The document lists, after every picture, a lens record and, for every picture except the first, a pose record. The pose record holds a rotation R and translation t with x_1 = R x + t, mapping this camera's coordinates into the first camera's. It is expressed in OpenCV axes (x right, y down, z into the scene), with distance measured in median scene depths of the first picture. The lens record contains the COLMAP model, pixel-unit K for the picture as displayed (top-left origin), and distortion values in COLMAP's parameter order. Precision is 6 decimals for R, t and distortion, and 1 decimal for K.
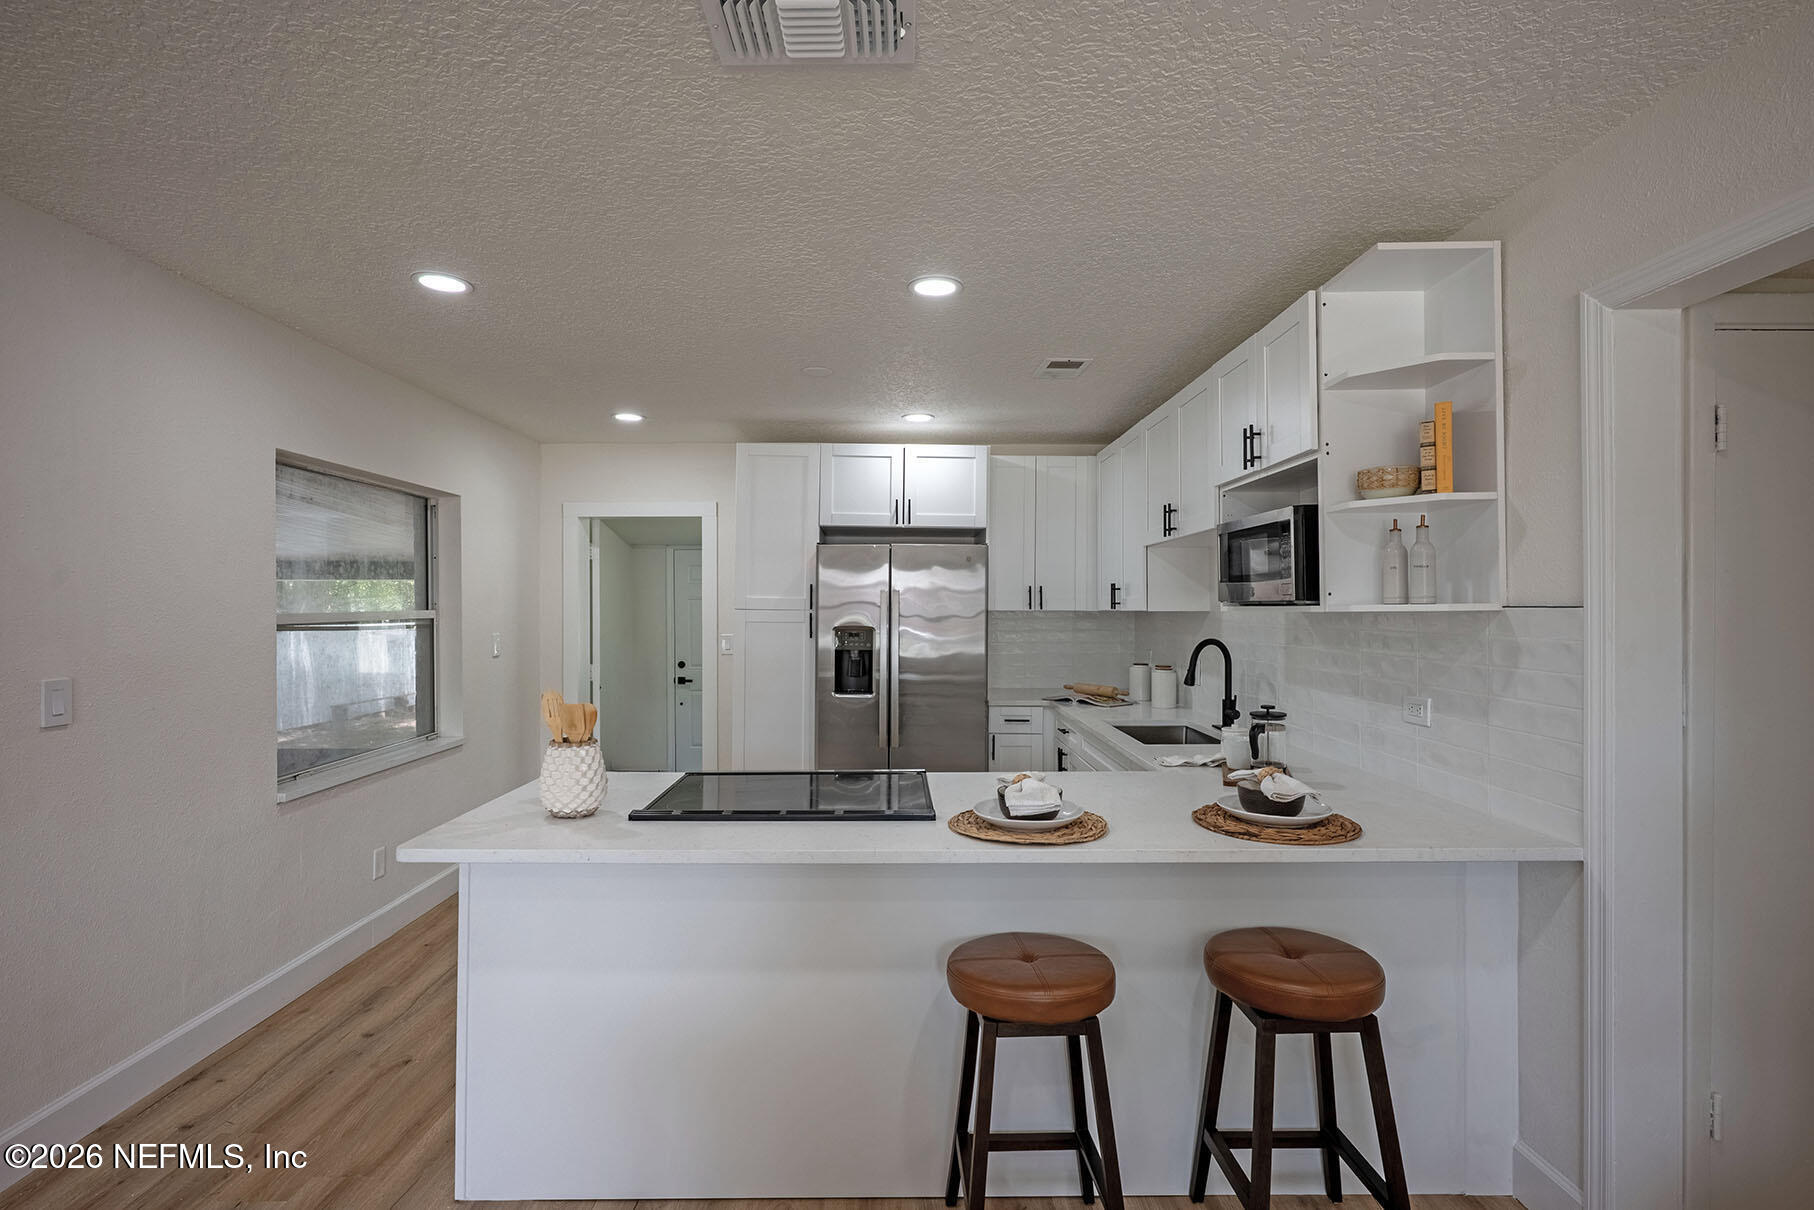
lens RADIAL K [[864.2, 0, 902.4], [0, 864.2, 606.2], [0, 0, 1]] dist [0.001160, 0.000254]
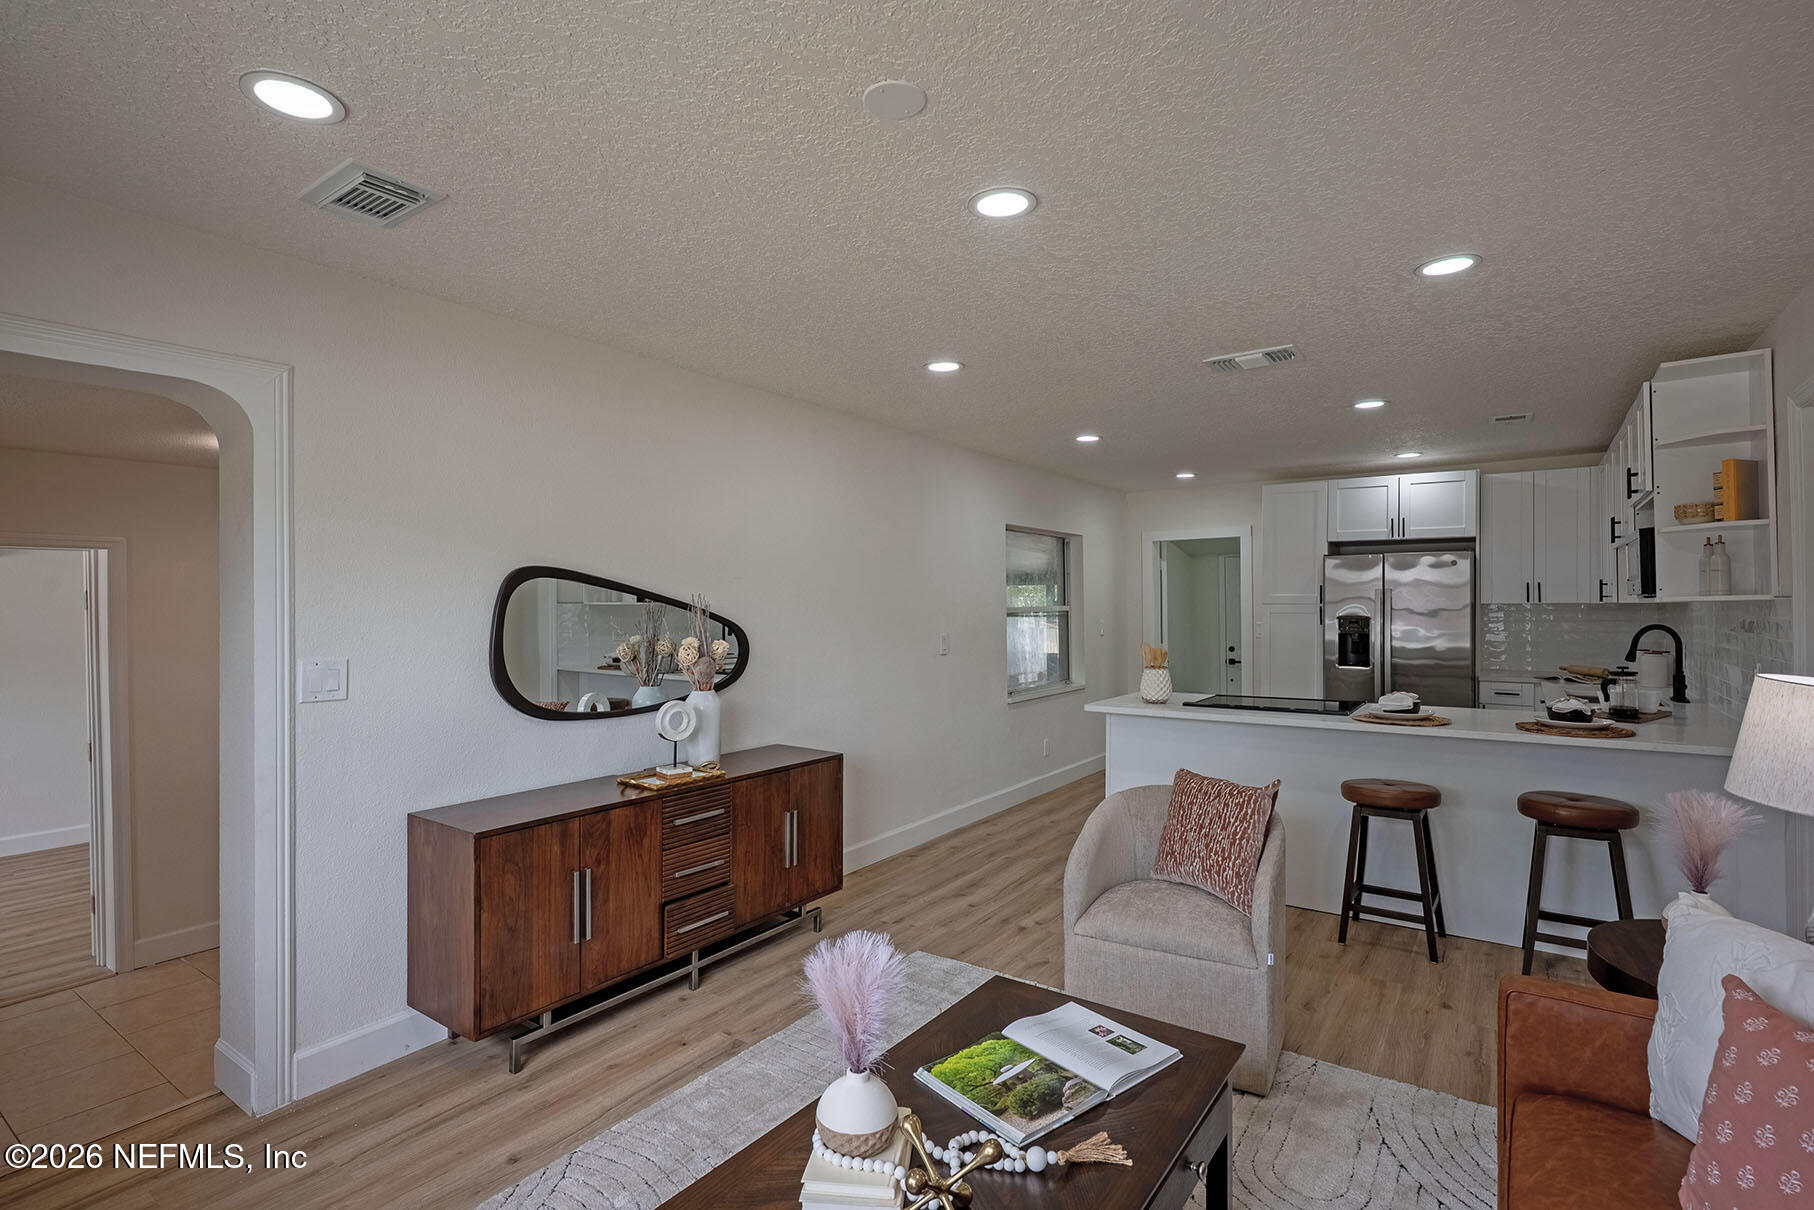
lens RADIAL K [[871.3, 0, 907.0], [0, 871.3, 605.0], [0, 0, 1]] dist [-0.001201, -0.000117]
pose [[0.810604, -0.006437, -0.585560, 0.176035], [0.007278, 0.999973, -0.000918, 0.002453], [0.585550, -0.003517, 0.810629, -0.511108]]
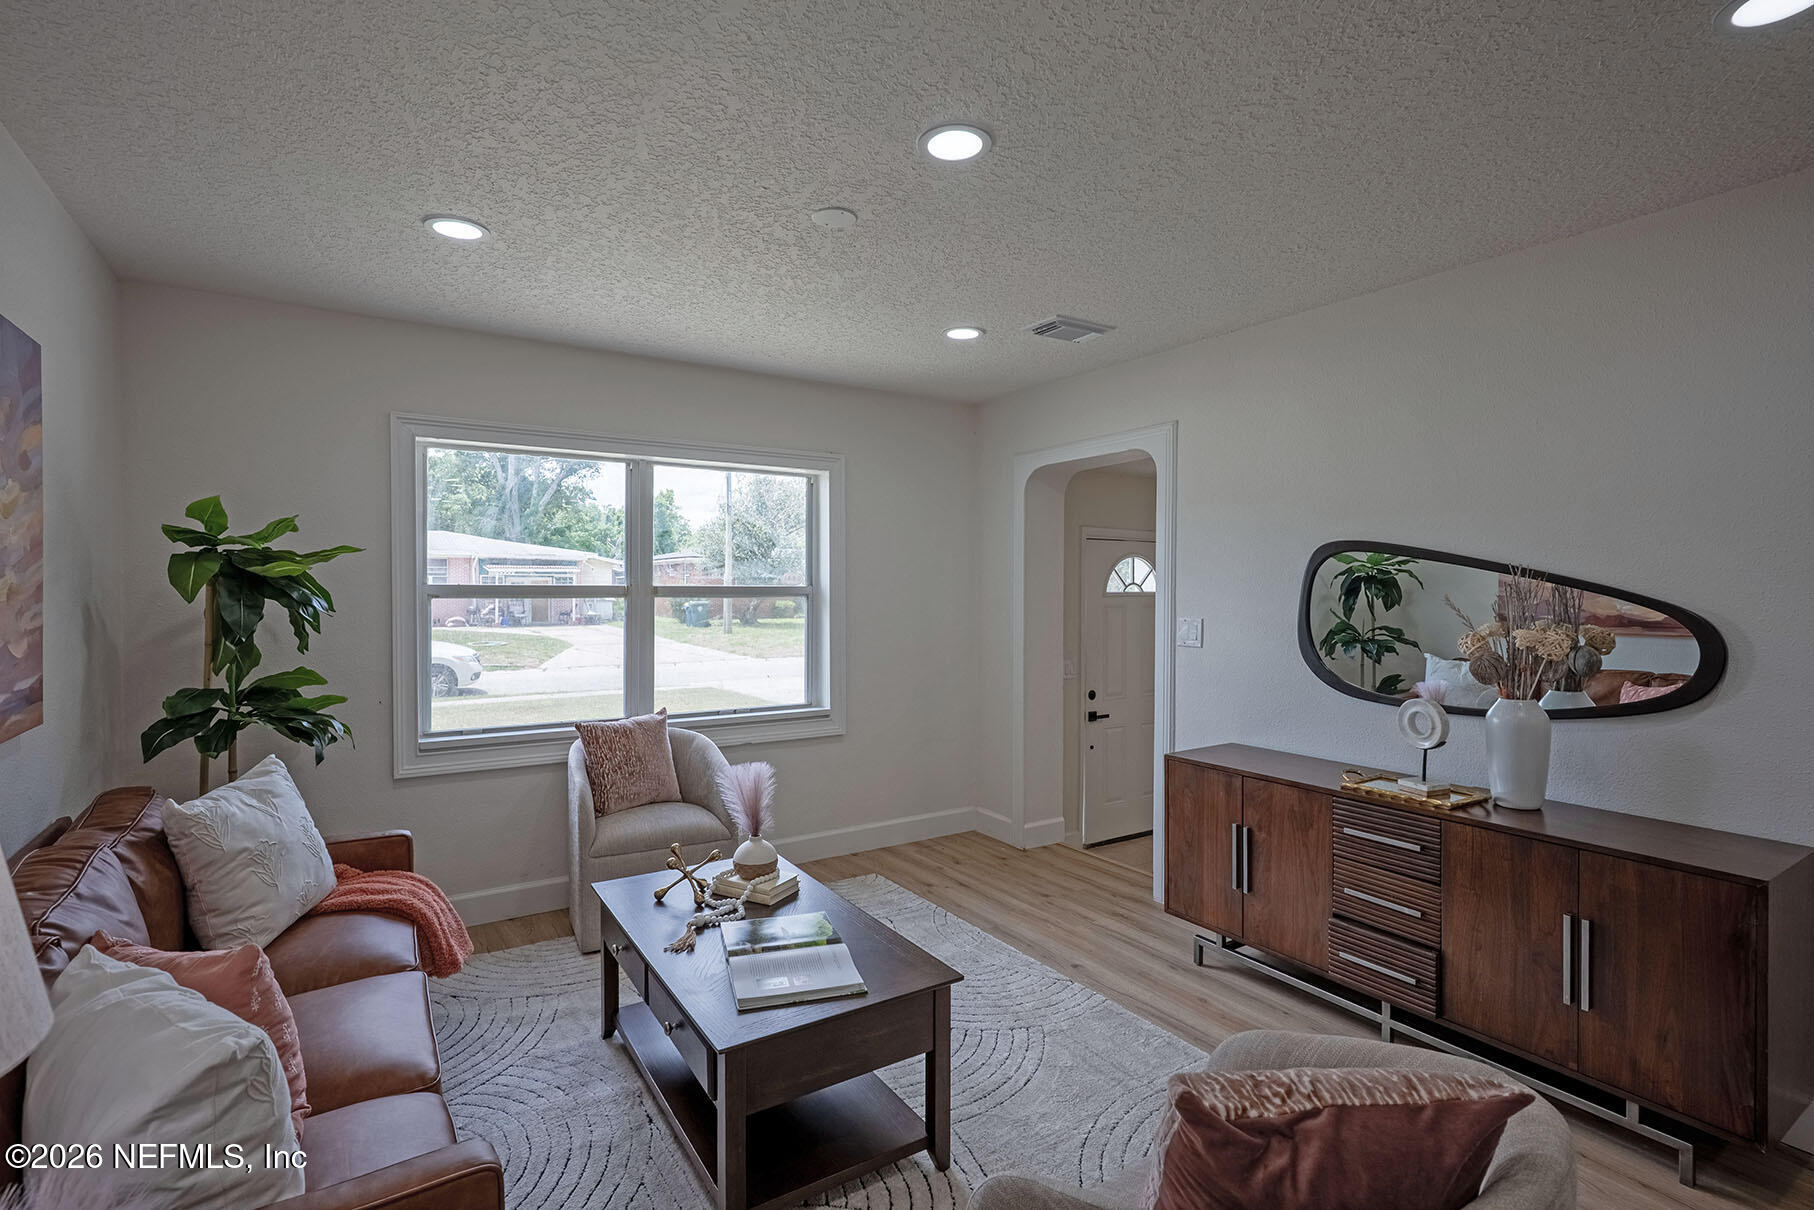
lens RADIAL K [[871.3, 0, 907.0], [0, 871.3, 605.0], [0, 0, 1]] dist [-0.001201, -0.000117]
pose [[-0.847006, 0.011629, -0.531456, 0.194799], [-0.000698, 0.999736, 0.022987, 0.004533], [0.531582, 0.019841, -0.846774, 0.293621]]
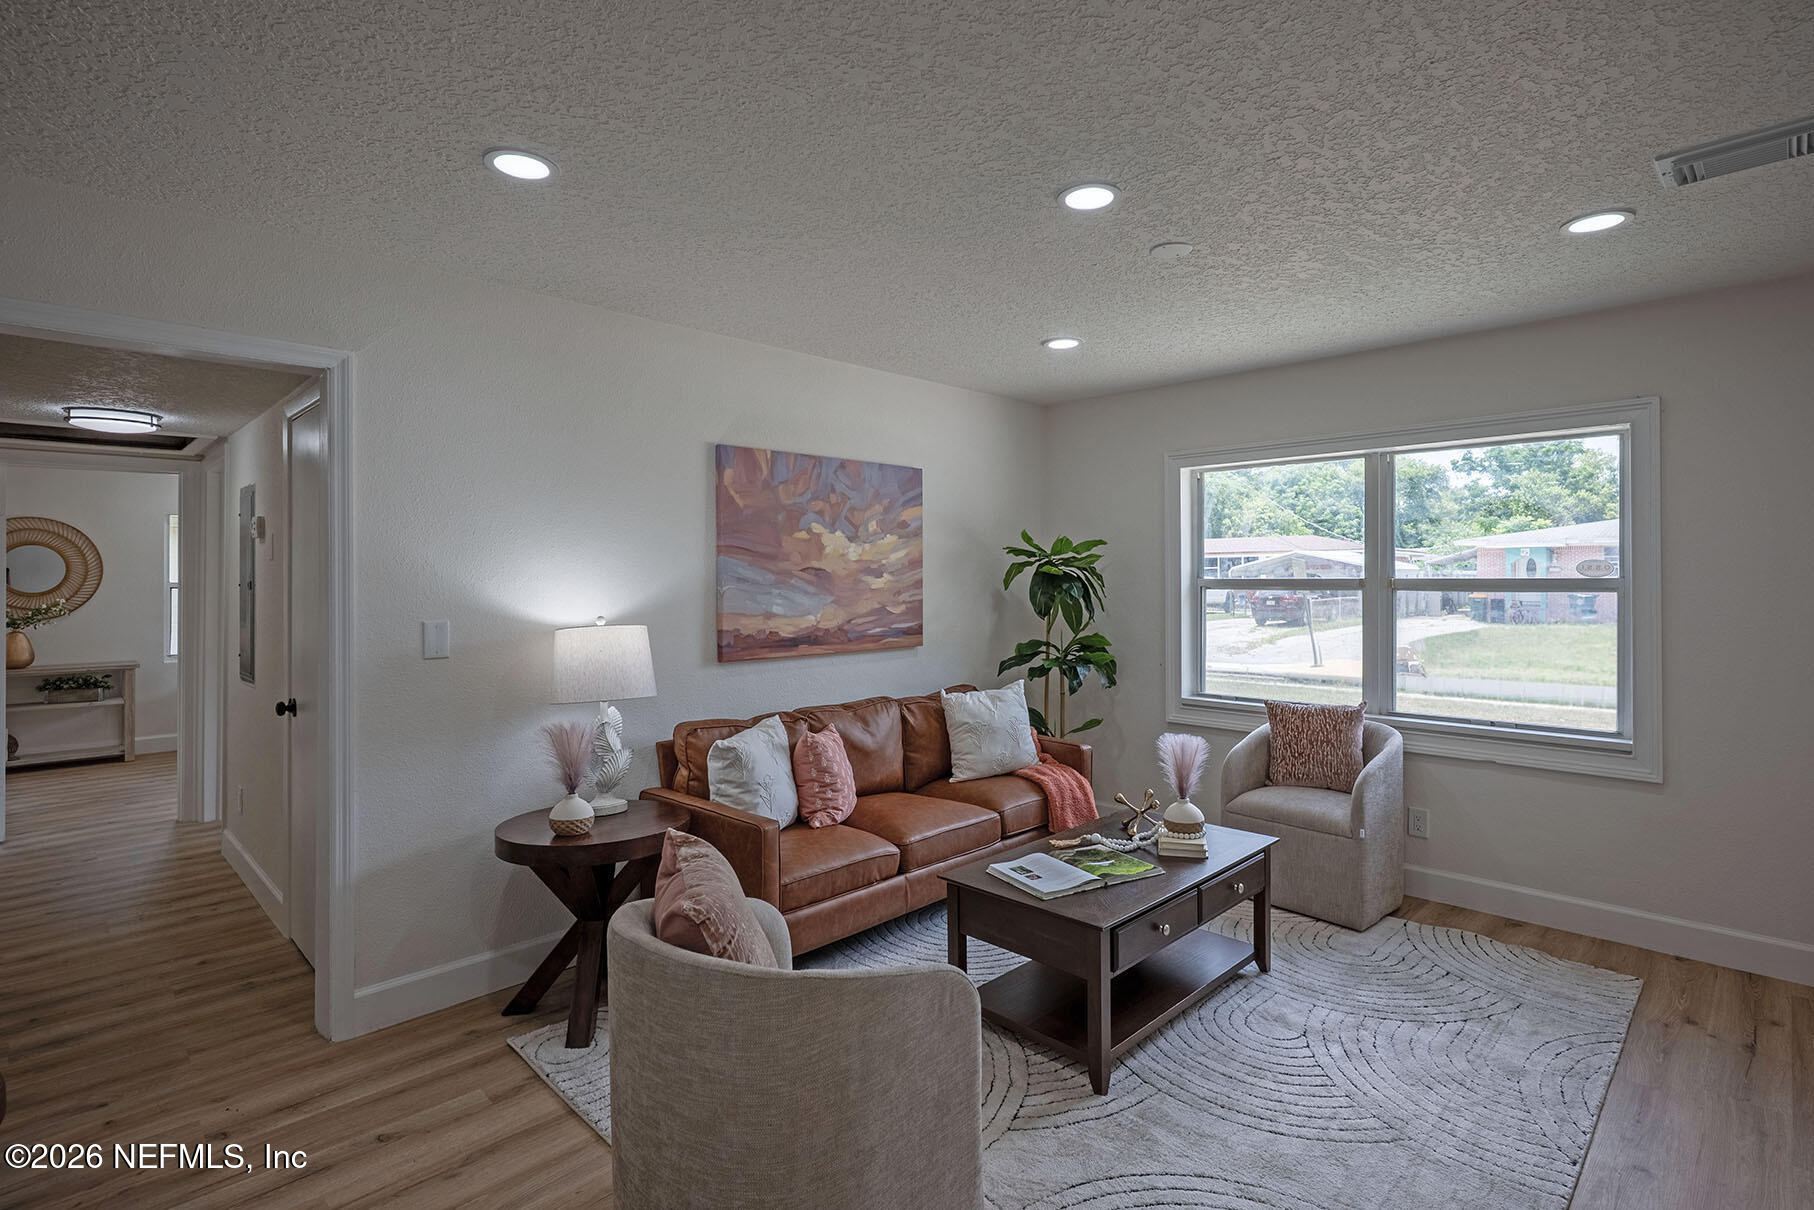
lens RADIAL K [[881.8, 0, 899.8], [0, 881.8, 582.9], [0, 0, 1]] dist [0.001172, 0.000538]
pose [[-0.694711, 0.002105, 0.719285, -0.367932], [0.004185, 0.999991, 0.001116, 0.006605], [-0.719276, 0.003785, -0.694714, 0.371110]]
